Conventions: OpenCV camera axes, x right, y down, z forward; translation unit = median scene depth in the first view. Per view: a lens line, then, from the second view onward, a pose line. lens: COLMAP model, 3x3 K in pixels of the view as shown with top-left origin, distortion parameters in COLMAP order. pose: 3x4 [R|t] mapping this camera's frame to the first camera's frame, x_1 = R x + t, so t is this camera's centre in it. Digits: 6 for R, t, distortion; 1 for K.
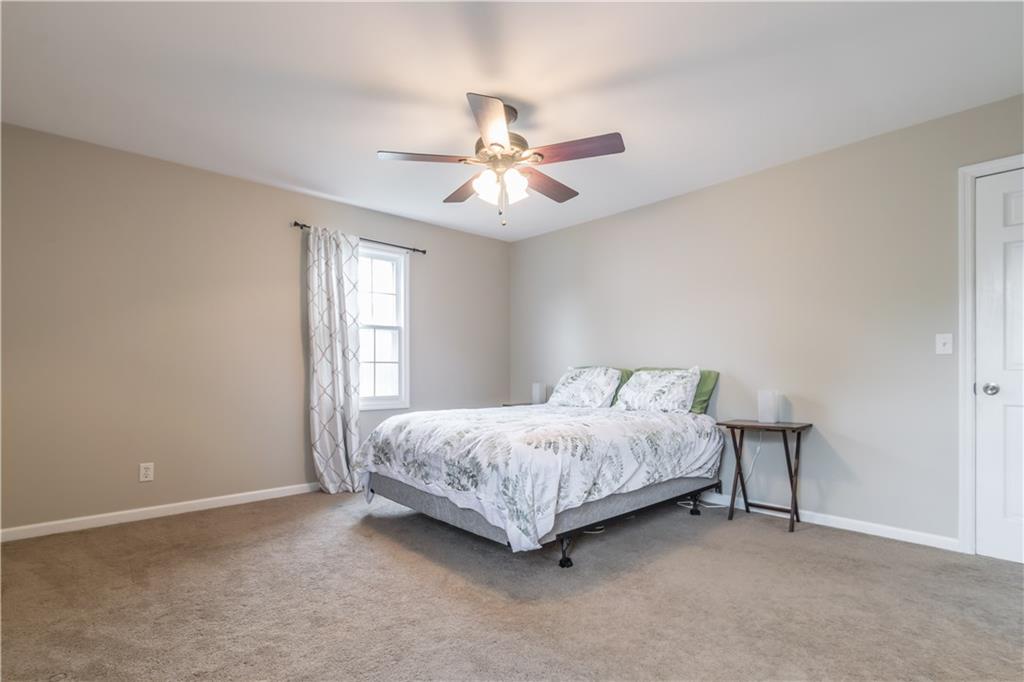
lens RADIAL K [[492.2, 0, 512.8], [0, 492.2, 366.7], [0, 0, 1]] dist [0.000295, 0.000034]
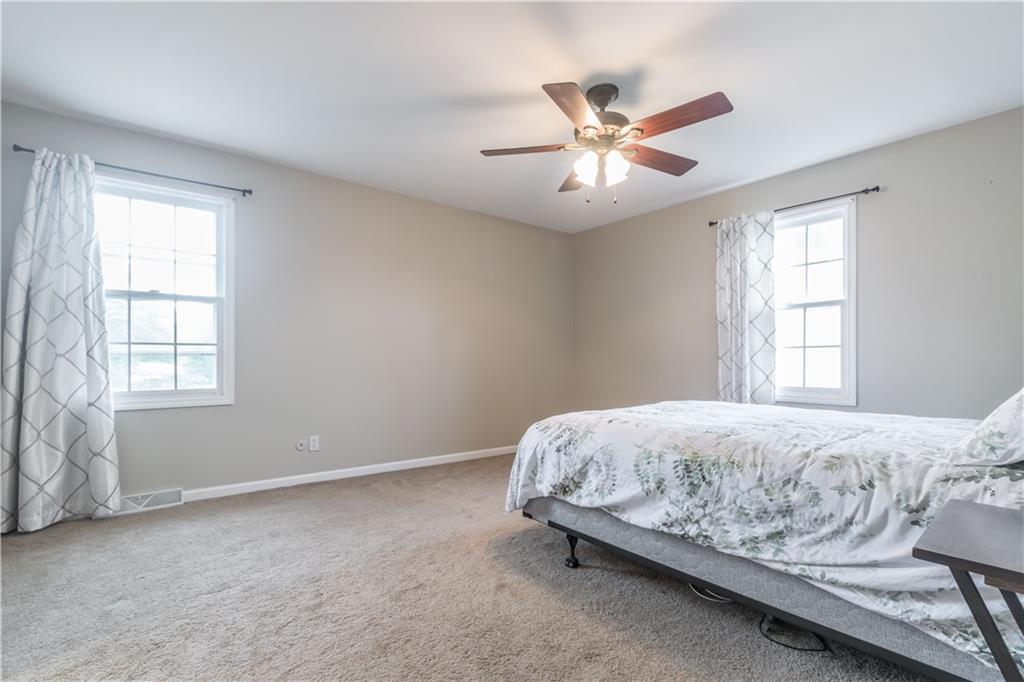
lens RADIAL K [[492.2, 0, 512.8], [0, 492.2, 366.7], [0, 0, 1]] dist [0.000295, 0.000034]
pose [[-0.071692, 0.010151, -0.997375, 0.905750], [0.010520, 0.999900, 0.009420, 0.017686], [0.997371, -0.009817, -0.071792, 0.836279]]
